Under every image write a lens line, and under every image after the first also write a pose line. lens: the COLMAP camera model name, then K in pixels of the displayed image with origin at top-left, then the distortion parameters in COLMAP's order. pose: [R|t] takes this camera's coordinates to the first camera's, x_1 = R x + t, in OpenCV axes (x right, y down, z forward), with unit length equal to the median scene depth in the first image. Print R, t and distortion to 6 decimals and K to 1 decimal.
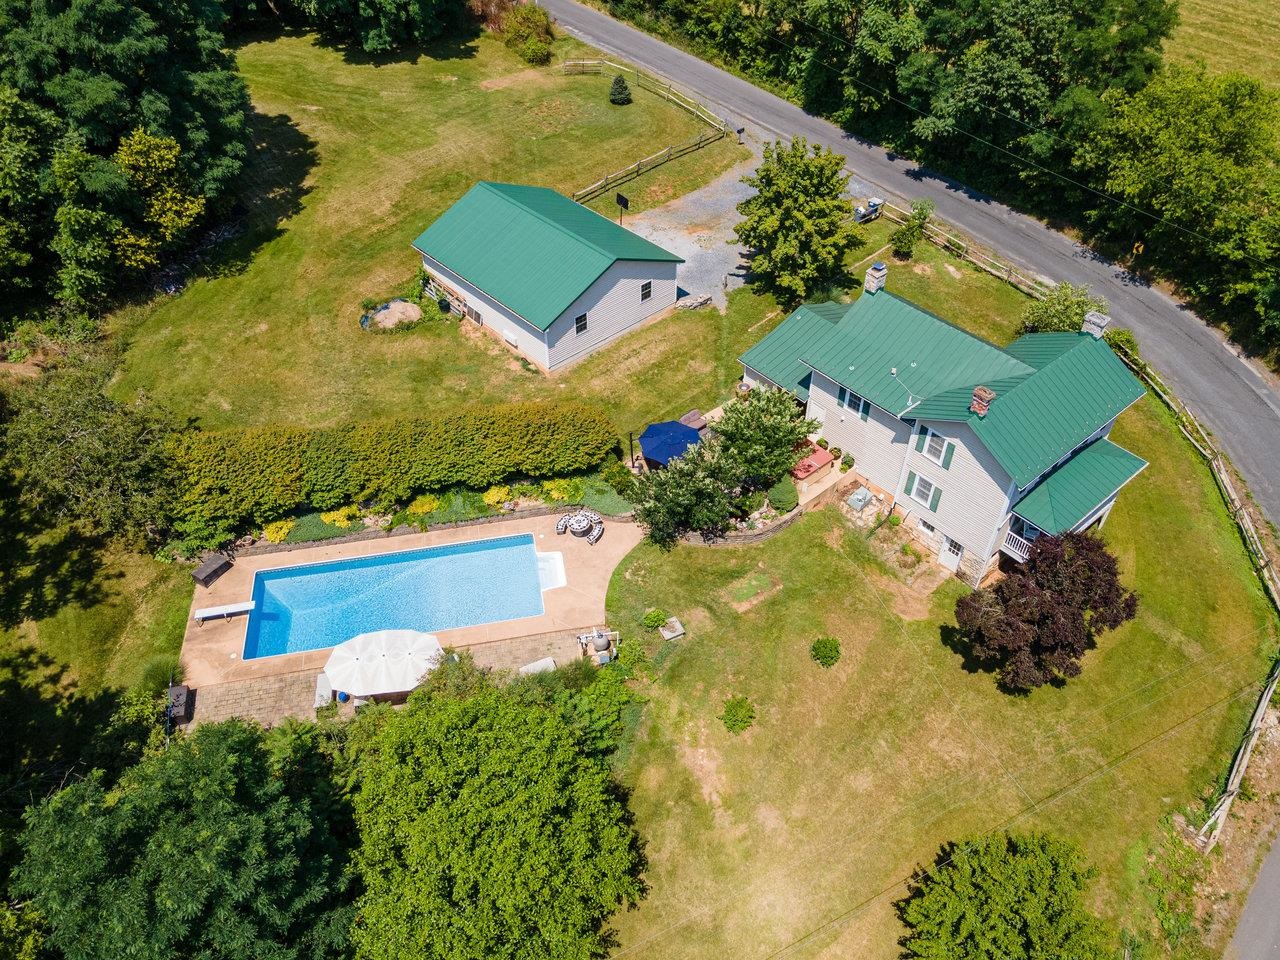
lens RADIAL K [[936.3, 0, 648.9], [0, 936.3, 479.9], [0, 0, 1]] dist [0.023630, 0.032977]
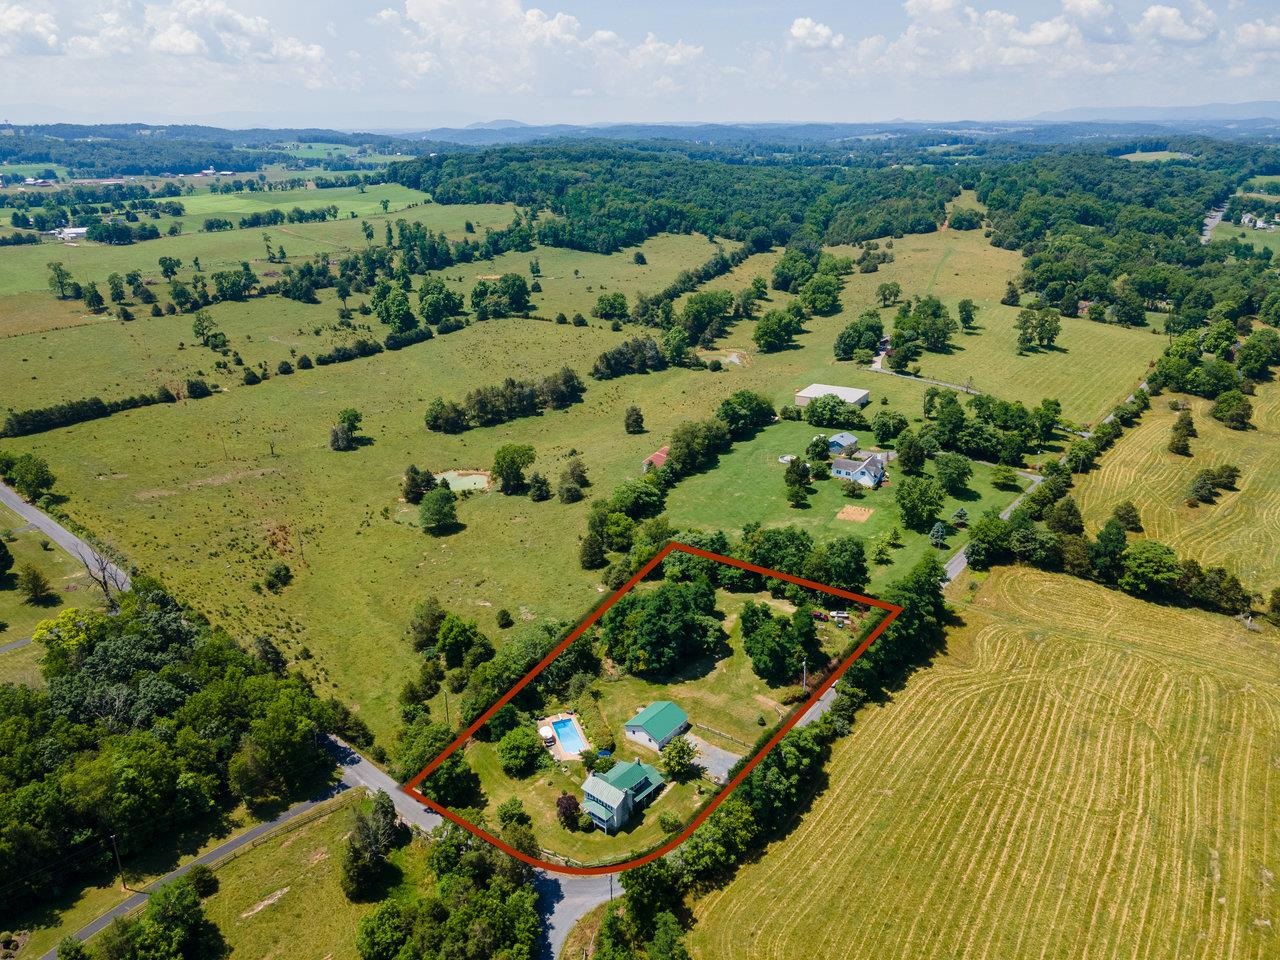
lens RADIAL K [[936.3, 0, 650.3], [0, 936.3, 479.9], [0, 0, 1]] dist [0.023630, 0.032977]
pose [[0.156803, 0.350382, -0.923388, 3.476192], [-0.672793, 0.722356, 0.159851, -1.723041], [0.723024, 0.596184, 0.349002, -1.141292]]
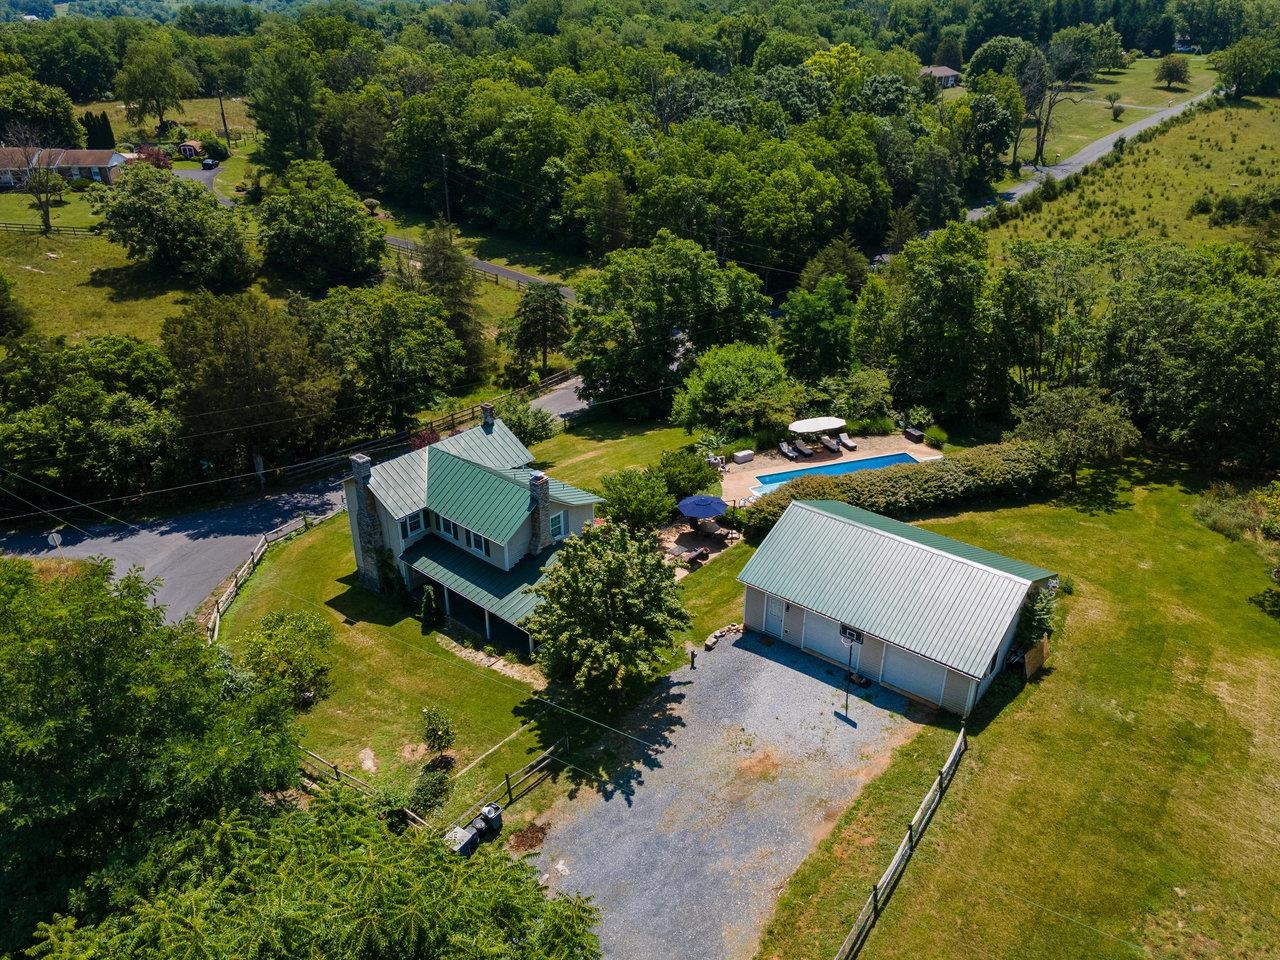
lens RADIAL K [[936.3, 0, 643.6], [0, 936.3, 473.8], [0, 0, 1]] dist [0.023630, 0.032977]
pose [[-0.989444, 0.059576, -0.132102, 0.239715], [-0.103046, 0.351700, 0.930424, -1.096994], [0.101891, 0.934215, -0.341849, 1.234522]]
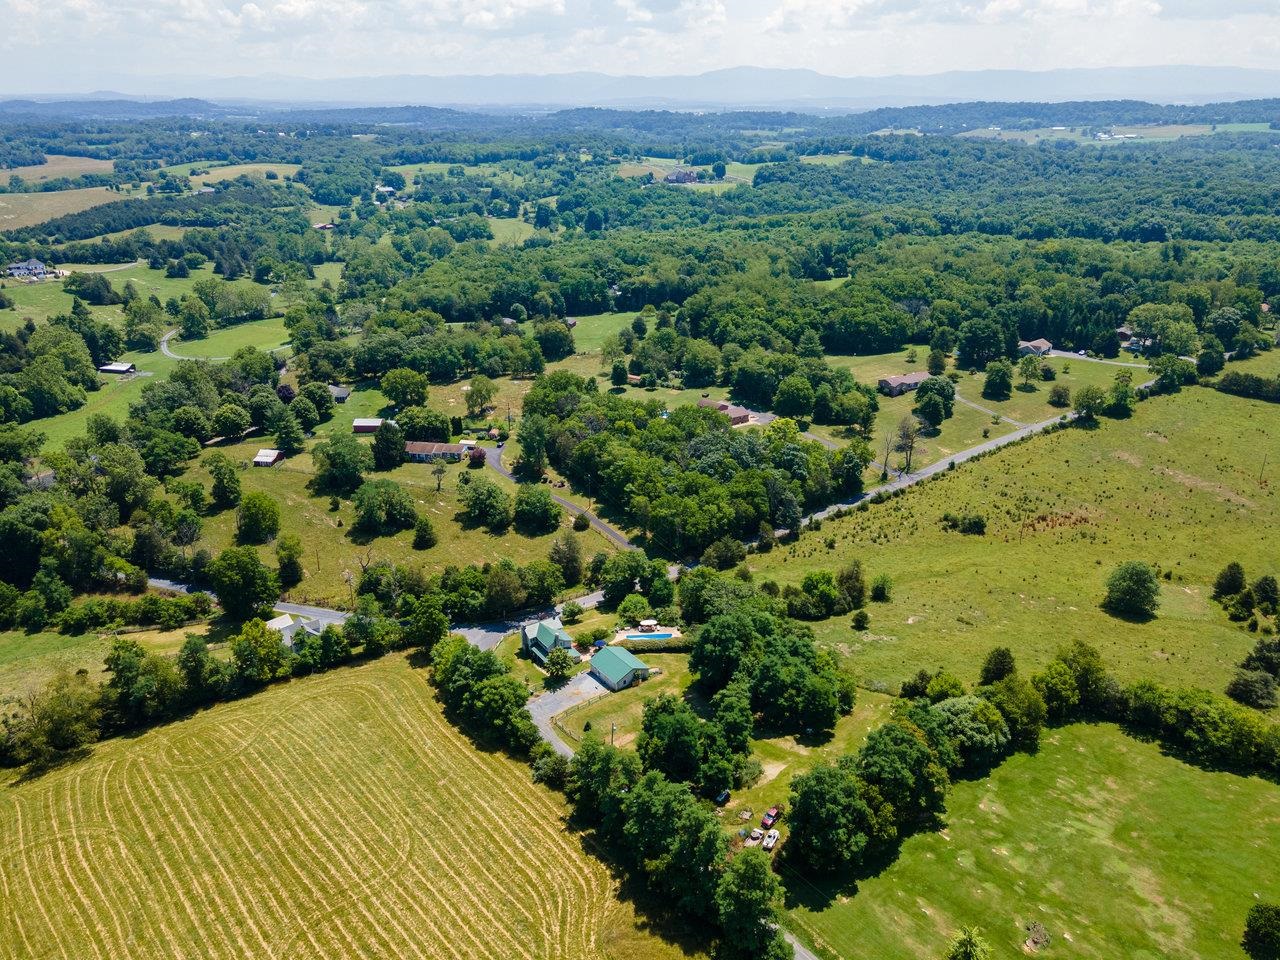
lens RADIAL K [[936.3, 0, 642.5], [0, 936.3, 483.2], [0, 0, 1]] dist [0.023630, 0.032977]
pose [[-0.993107, -0.046439, 0.107616, -0.672415], [0.079192, 0.411032, 0.908175, -4.713787], [-0.086408, 0.910437, -0.404522, 2.068442]]
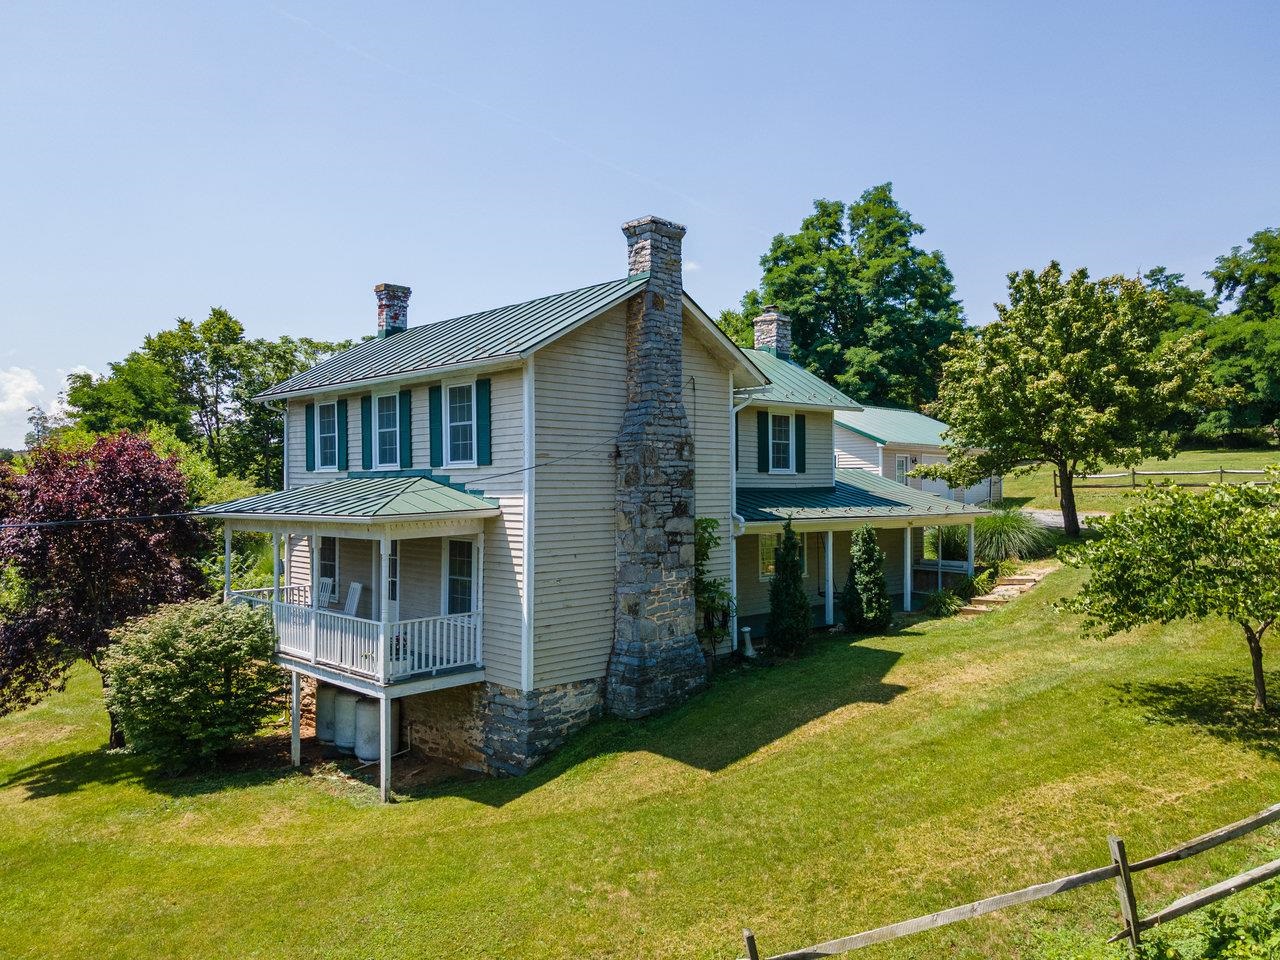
lens RADIAL K [[936.3, 0, 657.9], [0, 936.3, 489.1], [0, 0, 1]] dist [0.023630, 0.032977]
pose [[0.077448, 0.001480, -0.996995, 0.725959], [-0.681778, 0.729718, -0.051878, -0.063184], [0.727448, 0.683747, 0.057524, 0.892739]]
